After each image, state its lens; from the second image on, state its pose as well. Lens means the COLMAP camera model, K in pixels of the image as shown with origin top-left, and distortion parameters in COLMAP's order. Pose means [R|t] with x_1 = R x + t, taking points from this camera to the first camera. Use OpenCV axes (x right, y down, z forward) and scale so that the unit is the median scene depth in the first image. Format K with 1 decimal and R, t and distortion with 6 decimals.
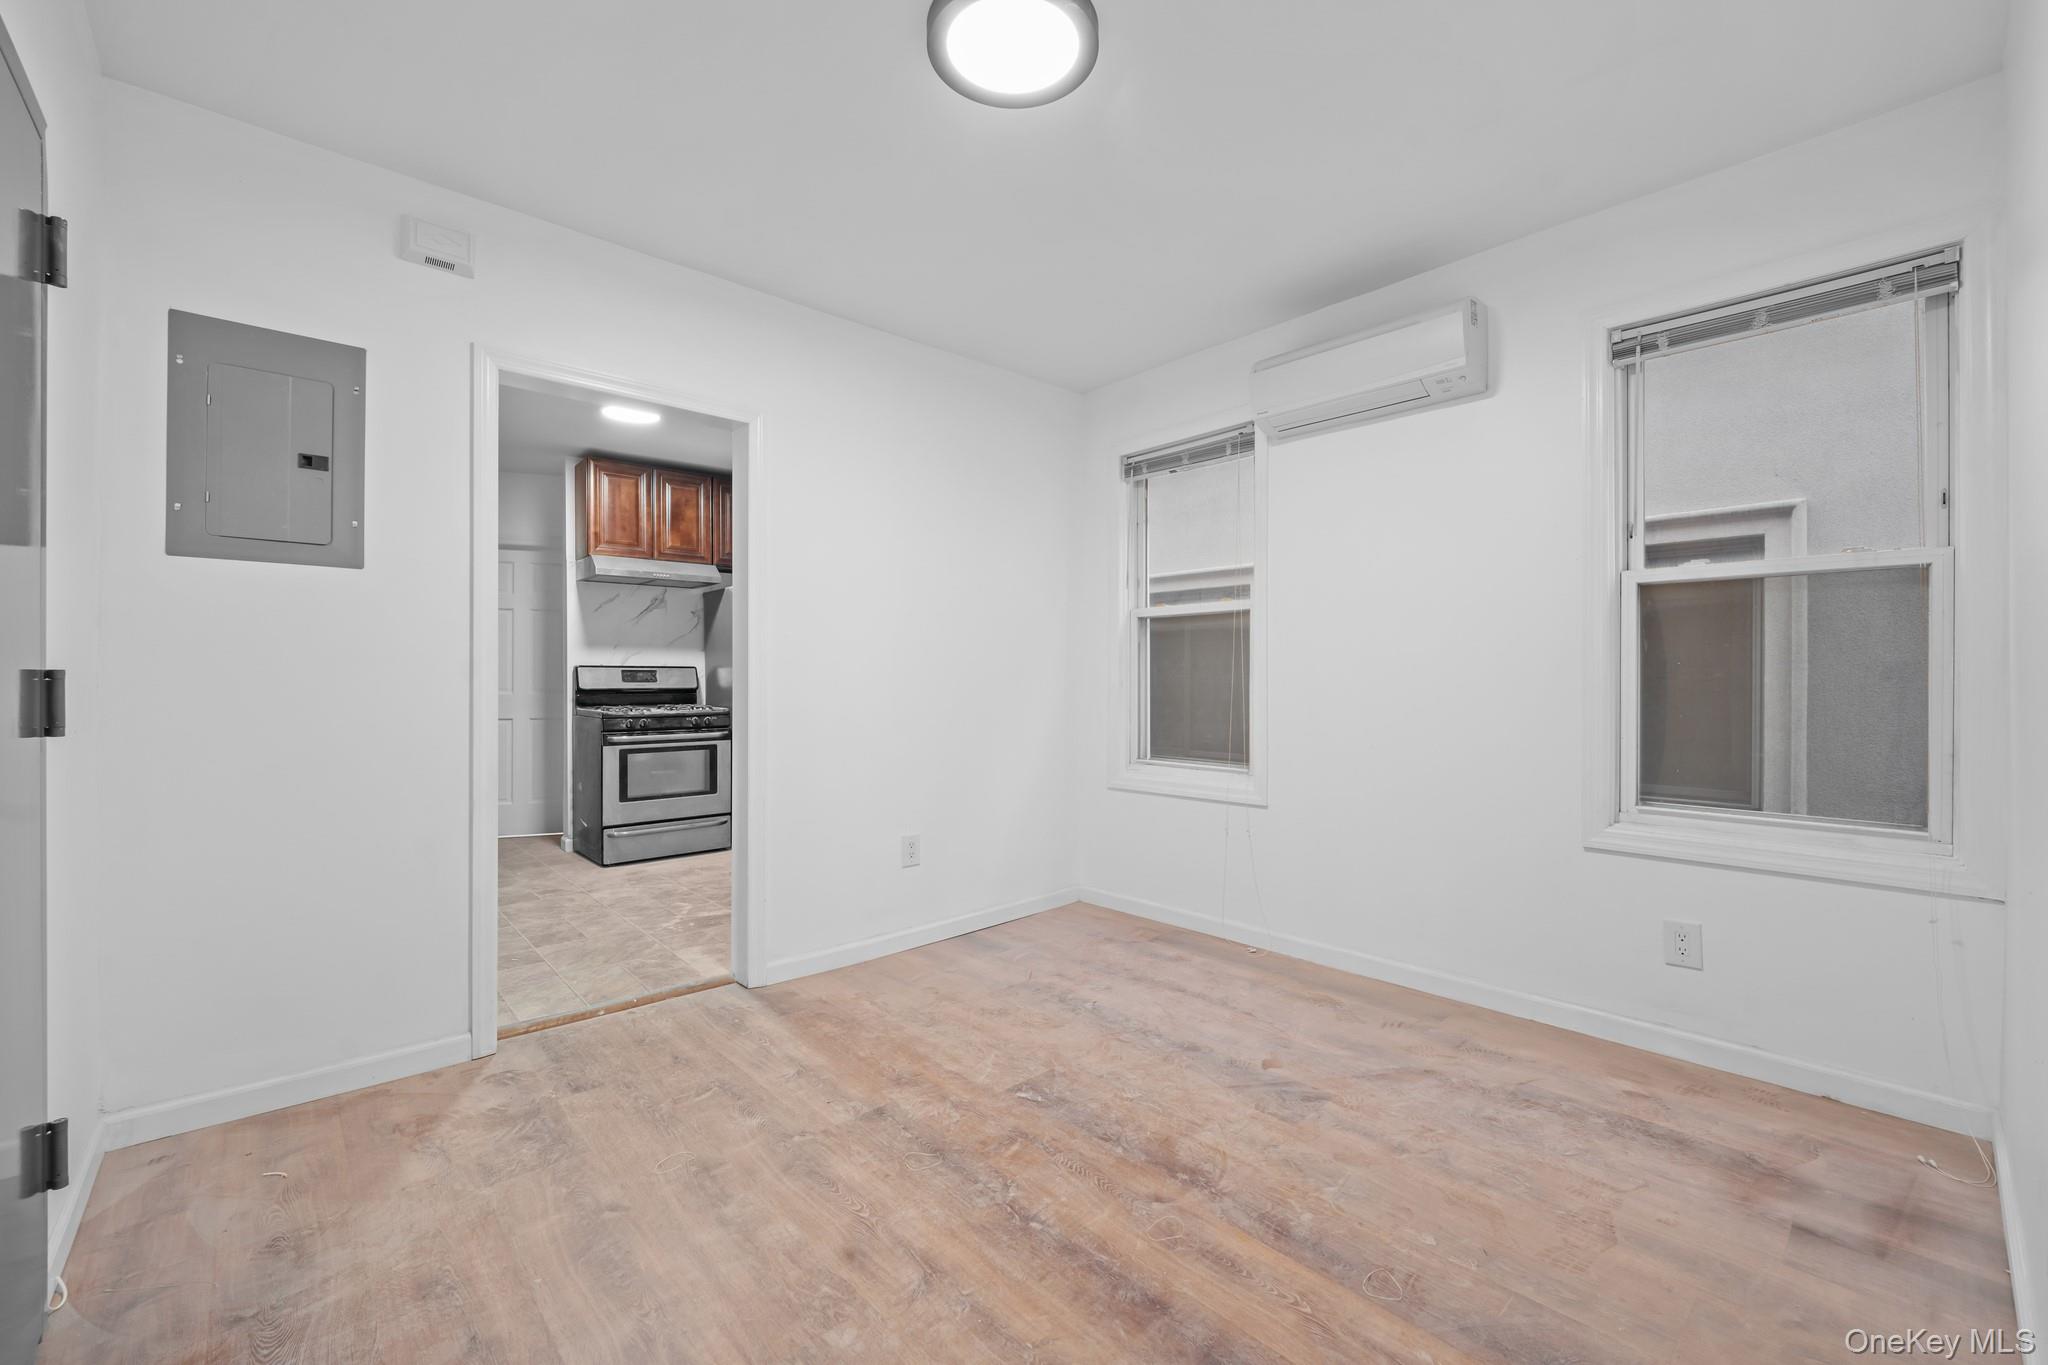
lens RADIAL K [[833.1, 0, 1028.1], [0, 833.1, 679.1], [0, 0, 1]] dist [-0.000163, -0.004534]
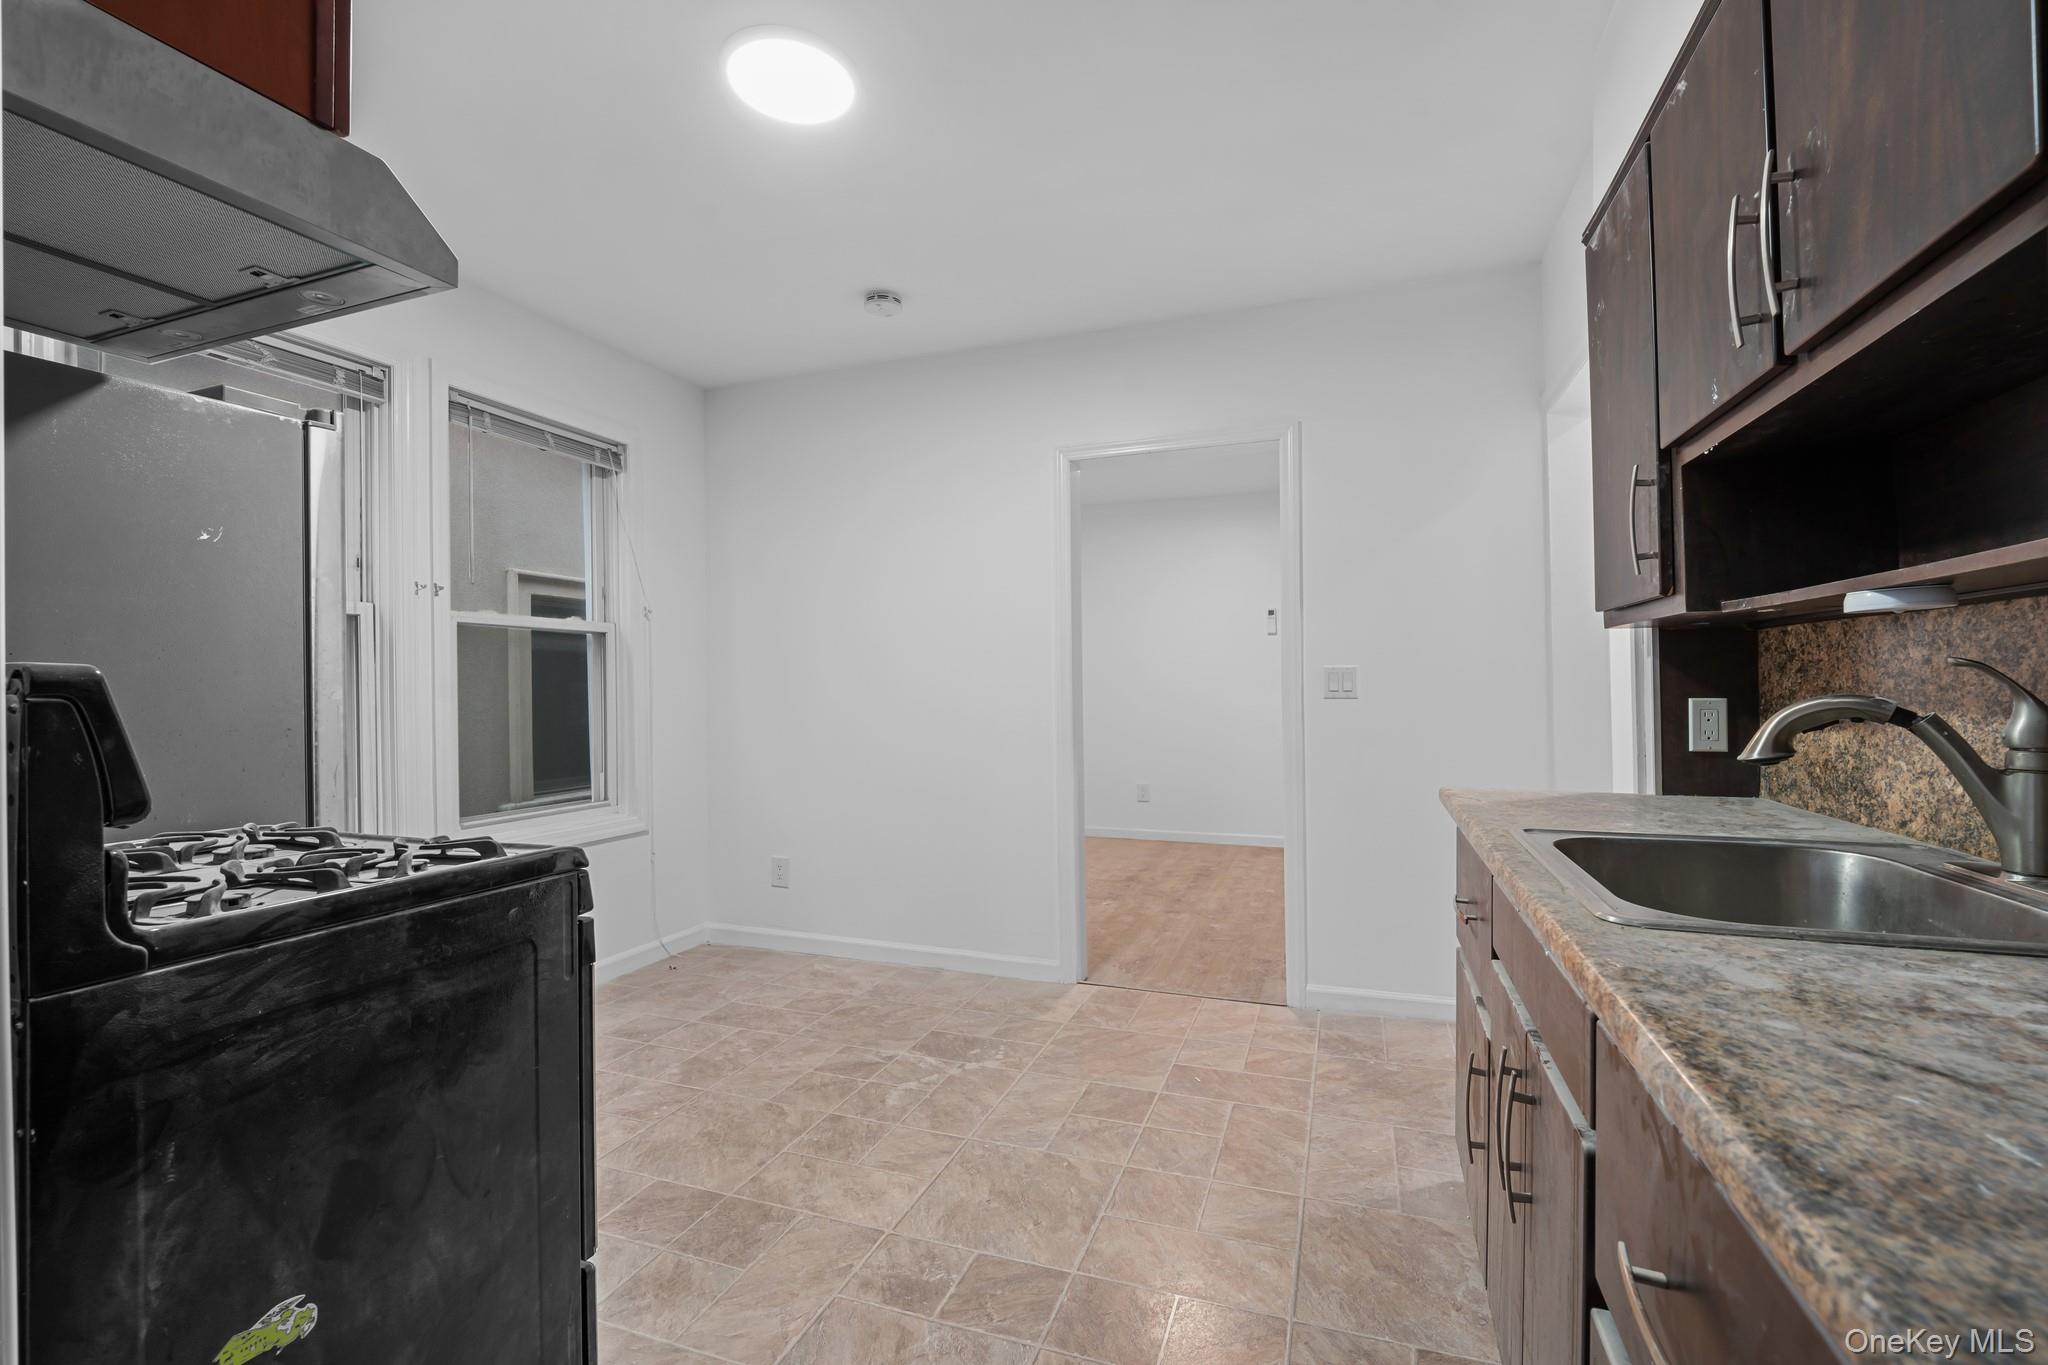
lens RADIAL K [[854.5, 0, 1022.1], [0, 854.5, 703.7], [0, 0, 1]] dist [-0.002506, -0.000473]
pose [[-0.451713, -0.004373, 0.892153, -1.172025], [0.016266, 0.999781, 0.013136, -0.009358], [-0.892015, 0.020446, -0.451543, 1.413905]]
